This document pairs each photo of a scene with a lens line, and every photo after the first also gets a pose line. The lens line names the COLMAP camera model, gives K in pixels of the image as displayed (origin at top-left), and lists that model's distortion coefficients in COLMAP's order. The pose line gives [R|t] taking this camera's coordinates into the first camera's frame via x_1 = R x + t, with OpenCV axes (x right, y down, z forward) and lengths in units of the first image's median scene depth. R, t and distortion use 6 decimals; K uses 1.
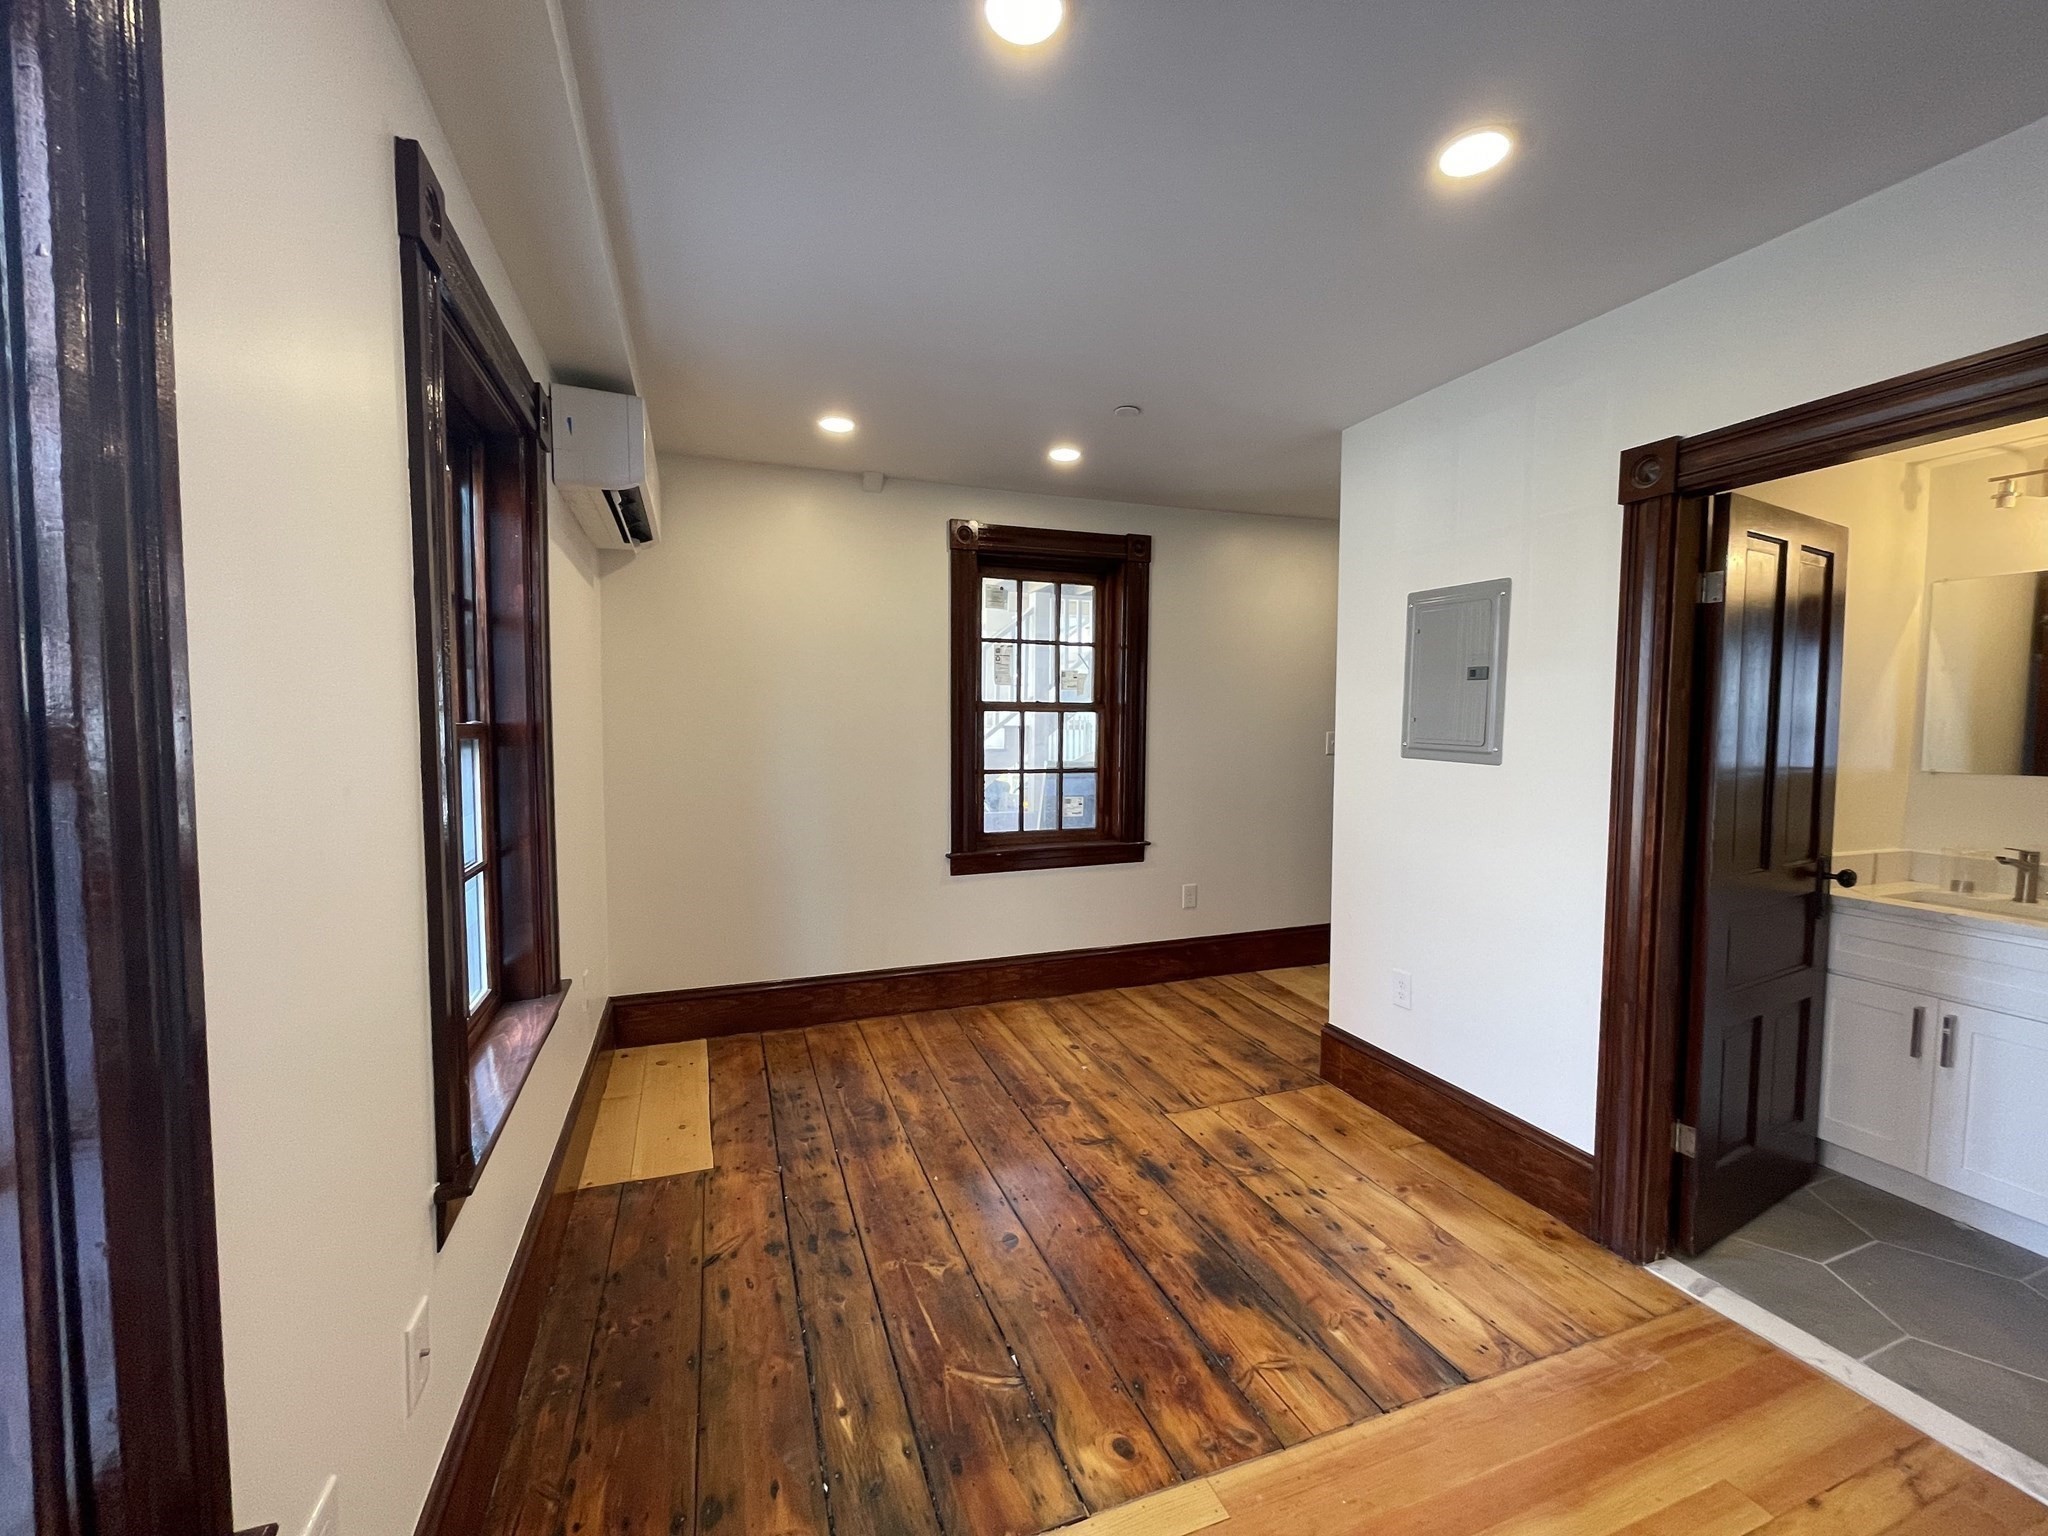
lens RADIAL K [[829.1, 0, 1021.5], [0, 829.1, 762.8], [0, 0, 1]] dist [0.005130, -0.000189]
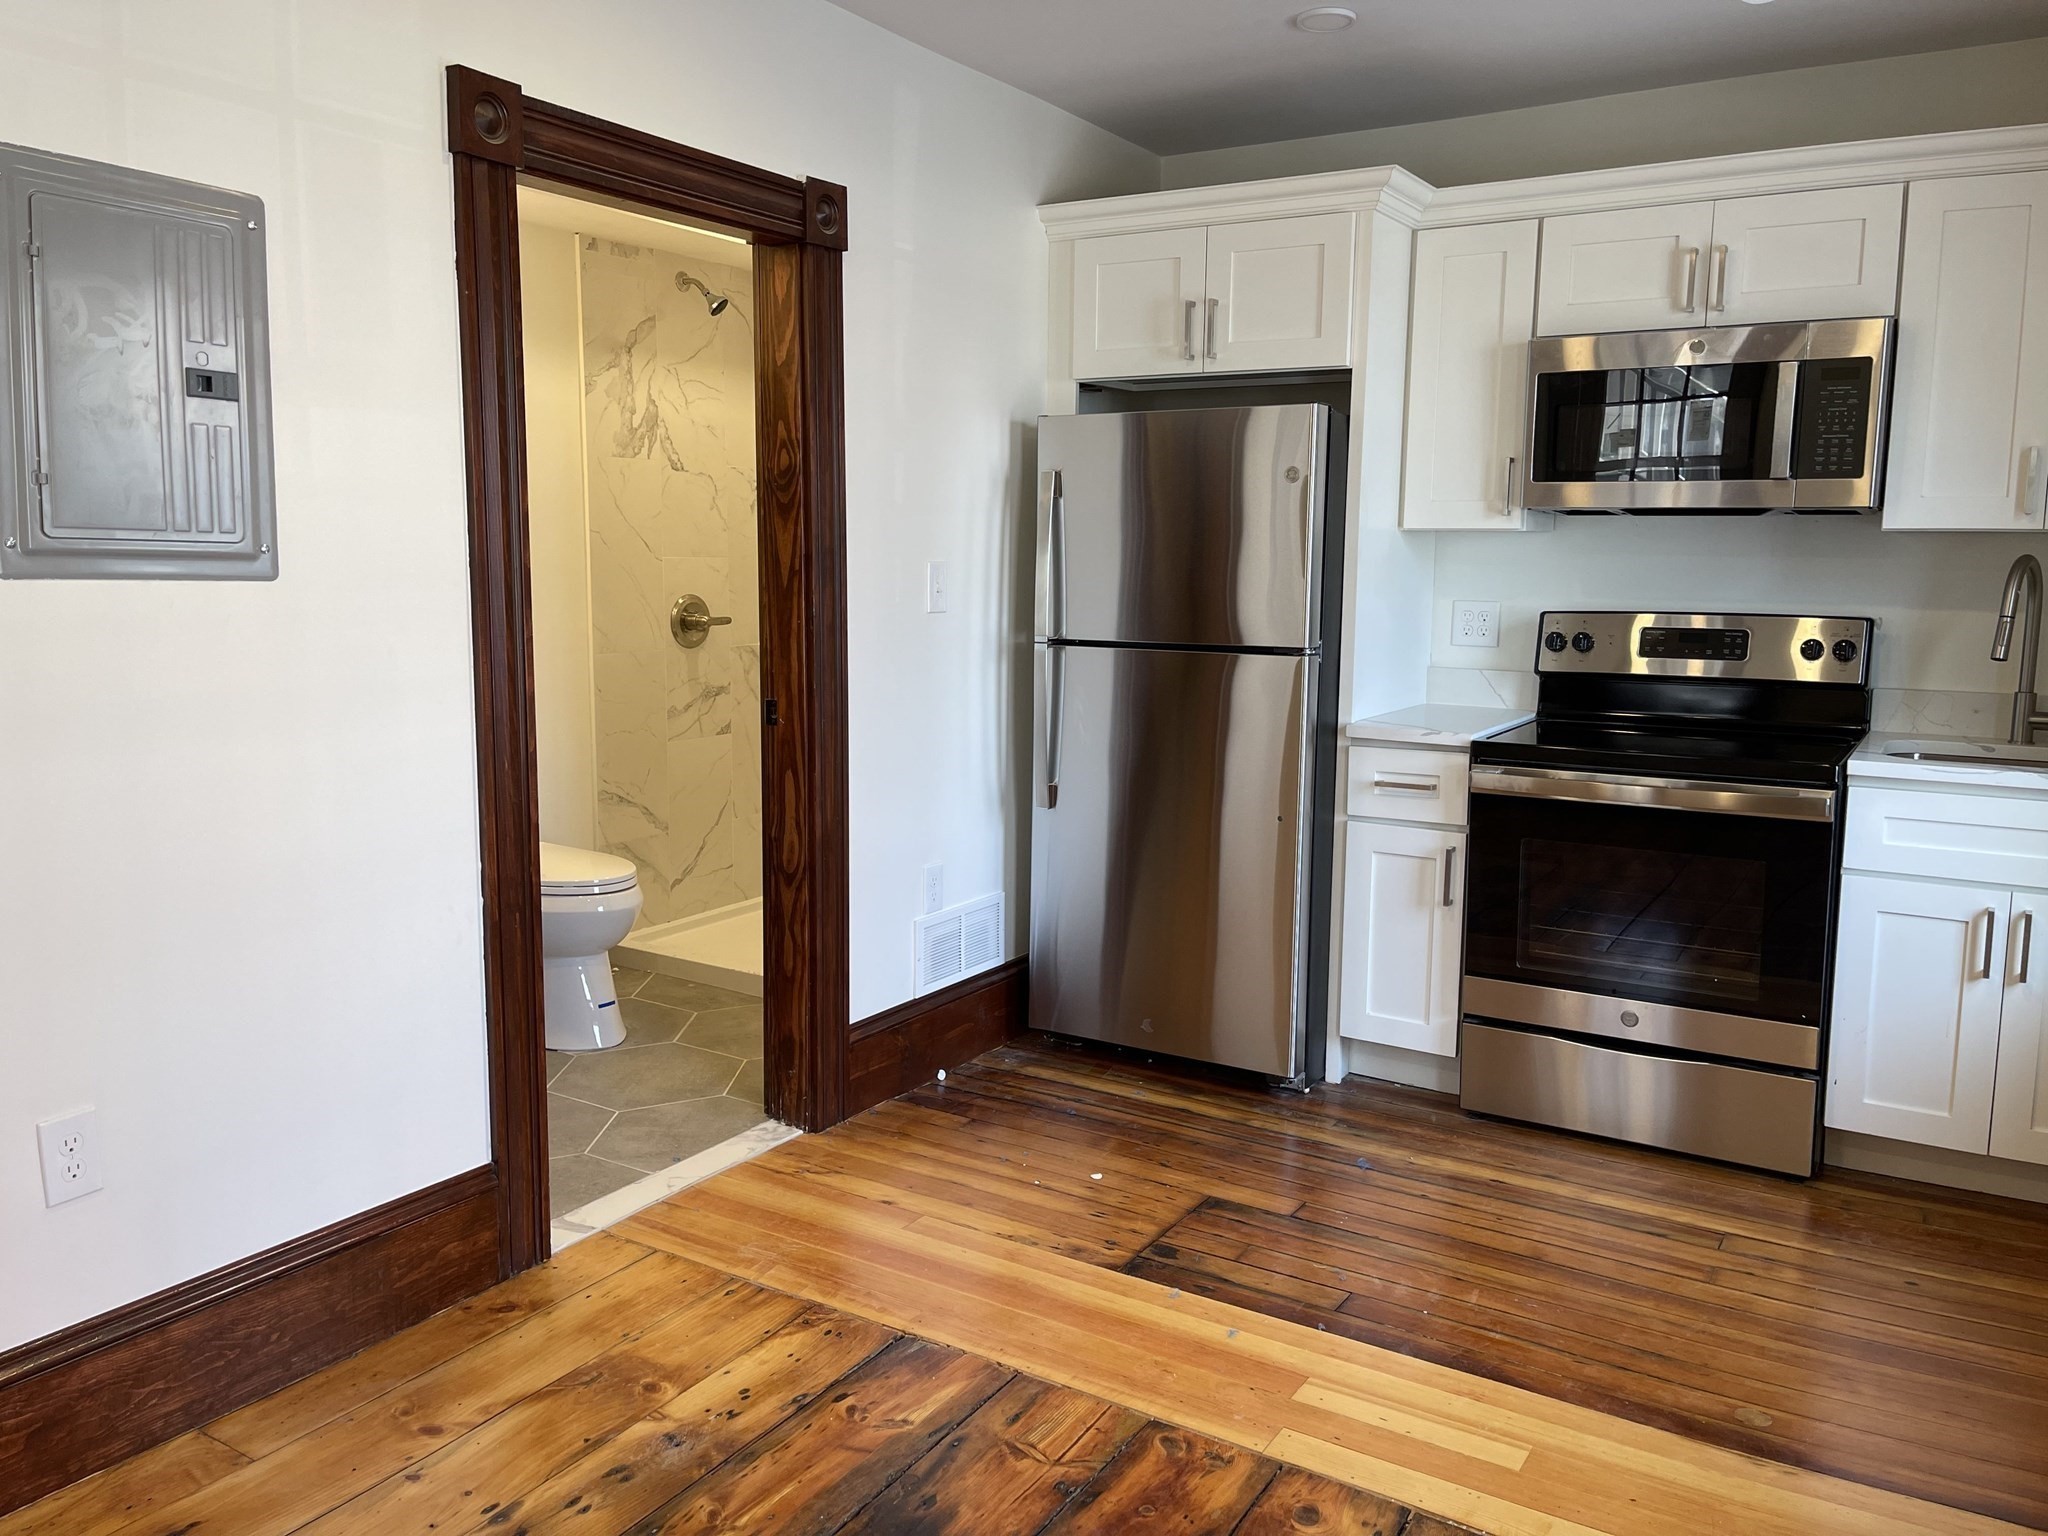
lens RADIAL K [[1544.3, 0, 1033.1], [0, 1544.3, 751.0], [0, 0, 1]] dist [0.066926, -0.073764]
pose [[-0.612325, -0.116152, 0.782028, -0.438761], [0.023947, 0.985970, 0.165194, -0.038472], [-0.790244, 0.119880, -0.600952, 1.177098]]
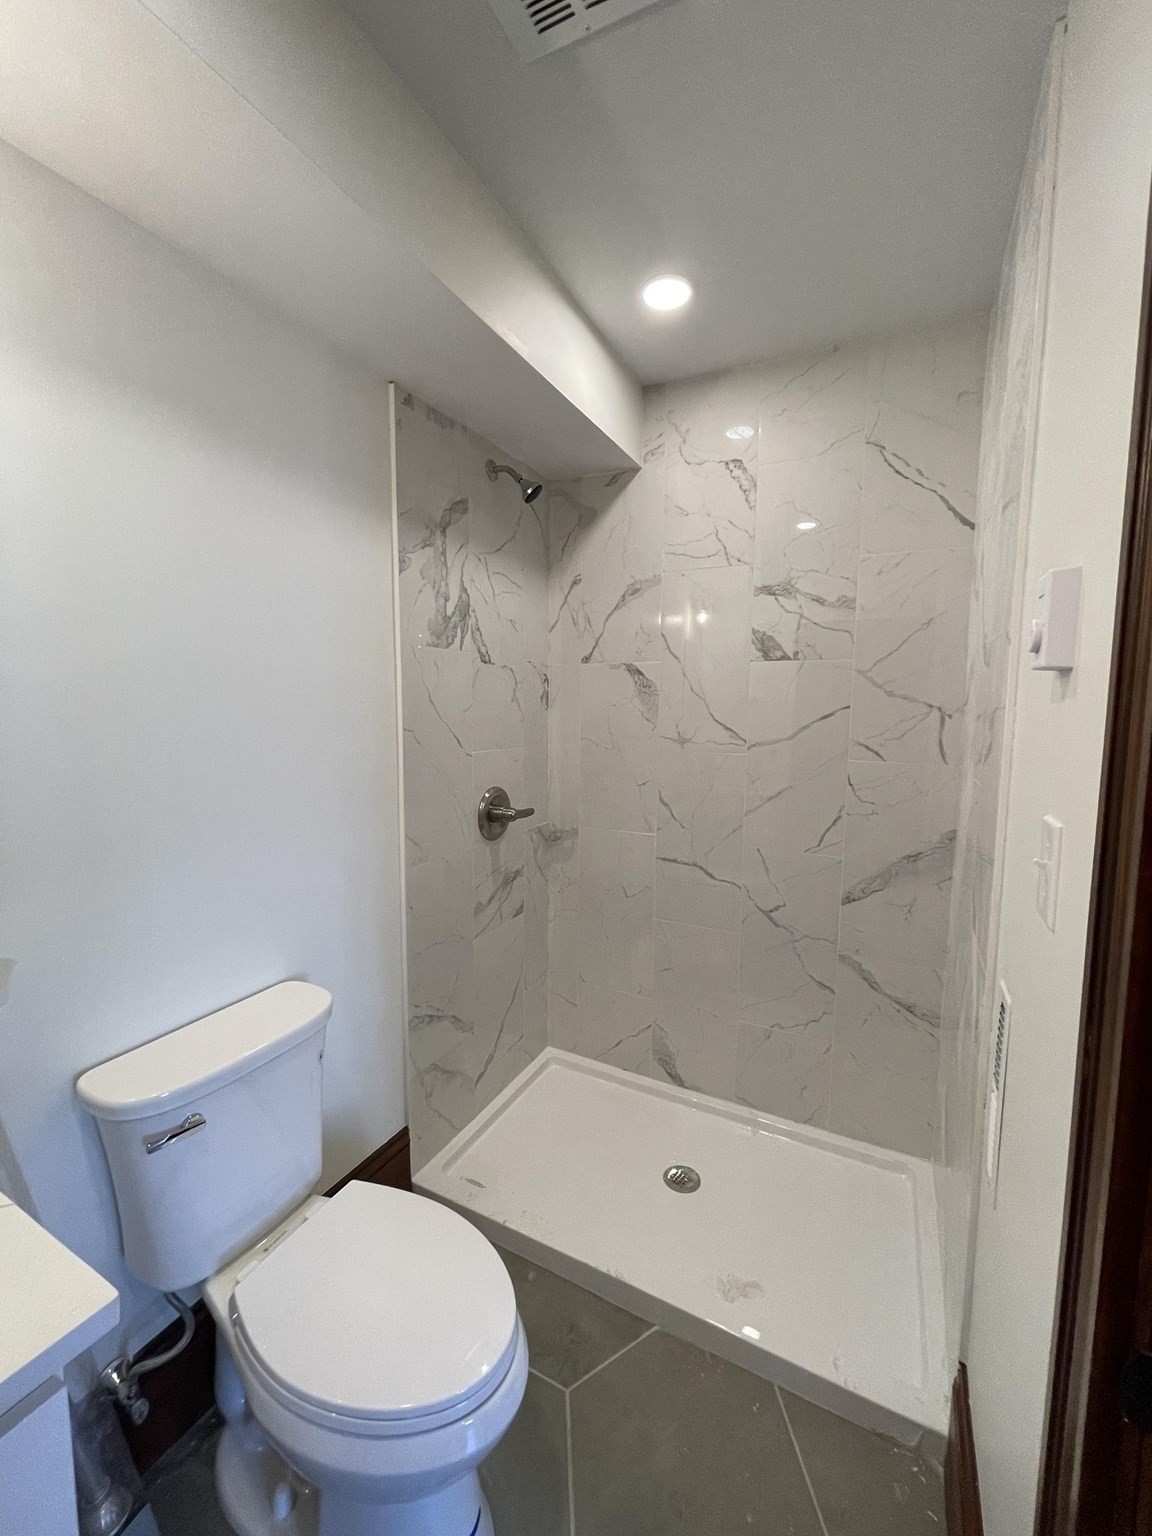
lens RADIAL K [[621.8, 0, 566.8], [0, 621.8, 766.7], [0, 0, 1]] dist [0.005130, -0.000189]
pose [[-0.656374, -0.084668, 0.749669, 0.745648], [0.025409, 0.990638, 0.134130, -0.048015], [-0.754007, 0.107088, -0.648078, 0.750298]]
